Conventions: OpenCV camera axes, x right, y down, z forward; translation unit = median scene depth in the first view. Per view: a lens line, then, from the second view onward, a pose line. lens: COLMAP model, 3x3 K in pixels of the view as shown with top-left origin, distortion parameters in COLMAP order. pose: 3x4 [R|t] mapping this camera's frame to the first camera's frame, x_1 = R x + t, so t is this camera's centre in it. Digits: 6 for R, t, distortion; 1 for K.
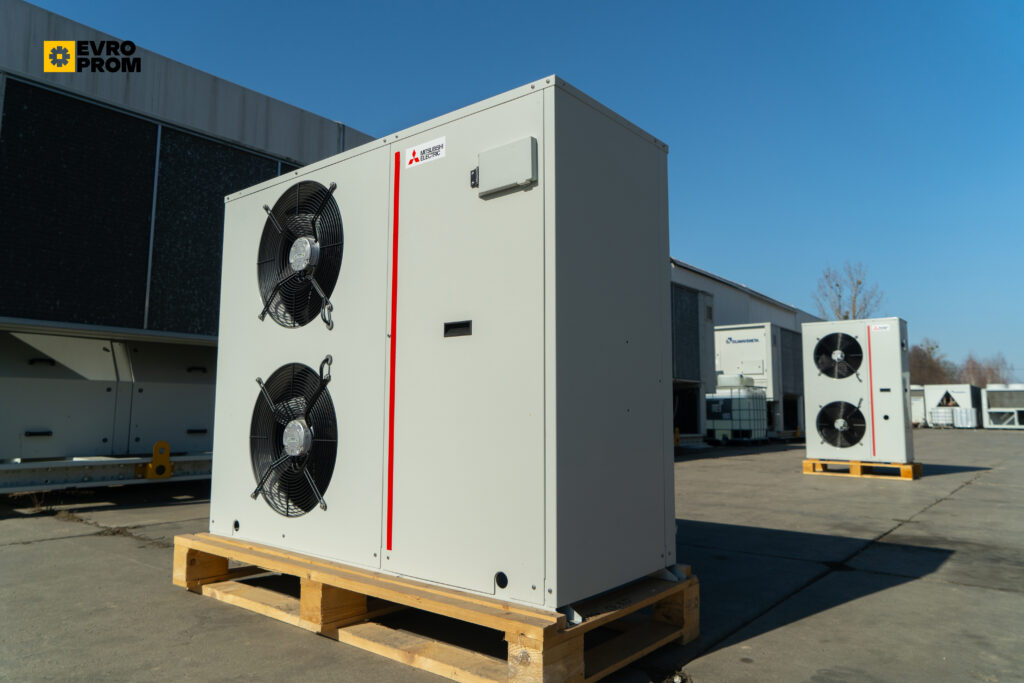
lens RADIAL K [[699.2, 0, 518.9], [0, 699.2, 339.4], [0, 0, 1]] dist [-0.006145, -0.001456]
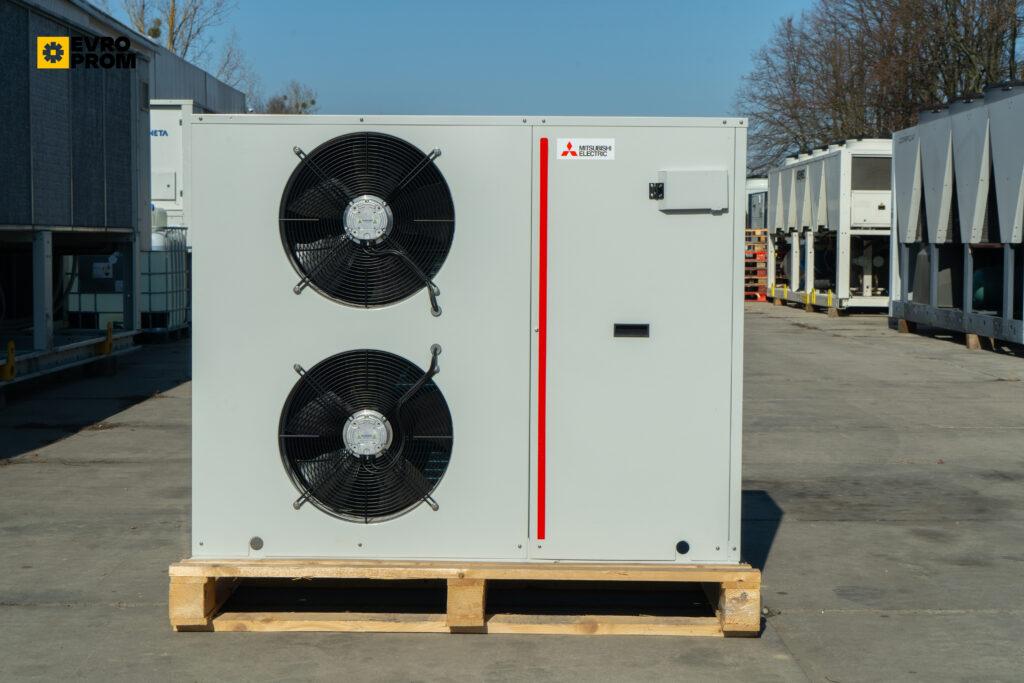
lens RADIAL K [[1678.7, 0, 512.0], [0, 1678.7, 341.5], [0, 0, 1]] dist [-0.009799, 0.010832]
pose [[0.782928, -0.038877, 0.620897, -1.469799], [-0.066536, 0.987088, 0.145705, -0.290169], [-0.618544, -0.155389, 0.770232, -0.702813]]
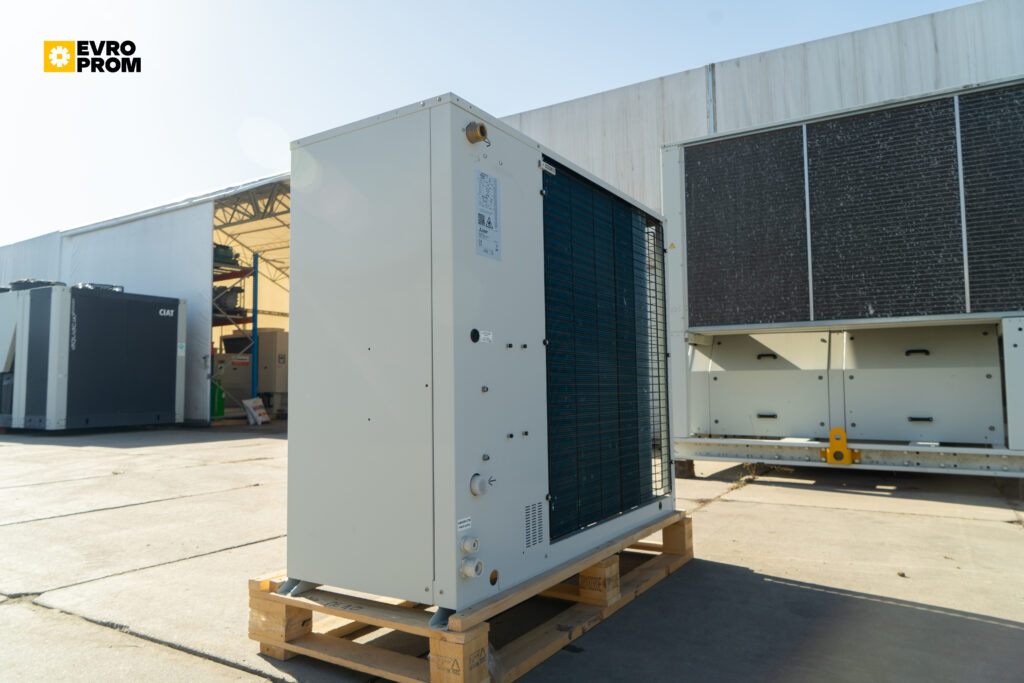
lens RADIAL K [[699.2, 0, 518.9], [0, 699.2, 339.4], [0, 0, 1]] dist [-0.006145, -0.001456]
pose [[0.136456, -0.069092, -0.988234, 0.966383], [0.107997, 0.992657, -0.054489, 0.049136], [0.984742, -0.099291, 0.142915, 0.886246]]
